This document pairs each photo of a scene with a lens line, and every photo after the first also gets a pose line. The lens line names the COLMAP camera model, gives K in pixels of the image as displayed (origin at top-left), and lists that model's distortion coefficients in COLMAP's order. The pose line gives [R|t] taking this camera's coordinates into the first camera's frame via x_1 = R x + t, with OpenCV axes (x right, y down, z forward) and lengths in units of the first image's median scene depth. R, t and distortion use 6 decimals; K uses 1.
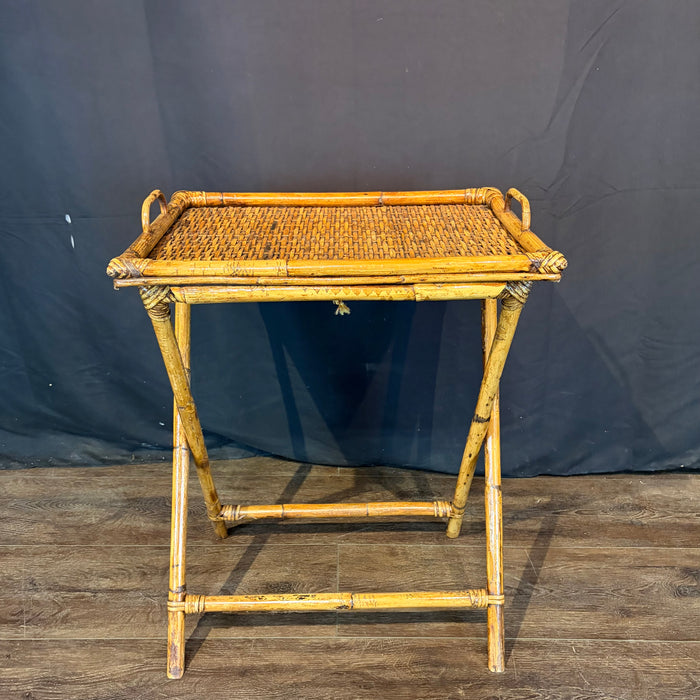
lens RADIAL K [[745.9, 0, 346.3], [0, 745.9, 355.2], [0, 0, 1]] dist [0.023787, 0.000000]
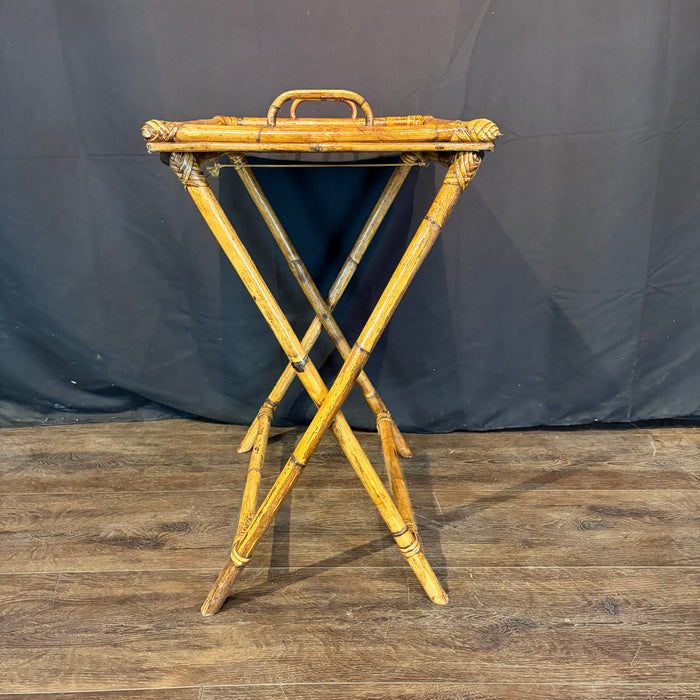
lens RADIAL K [[732.9, 0, 351.5], [0, 732.9, 350.8], [0, 0, 1]] dist [0.021353, 0.000000]
pose [[0.999332, -0.002772, 0.036450, 0.101859], [0.005292, 0.997586, -0.069237, 0.148143], [-0.036171, 0.069383, 0.996934, 0.029849]]
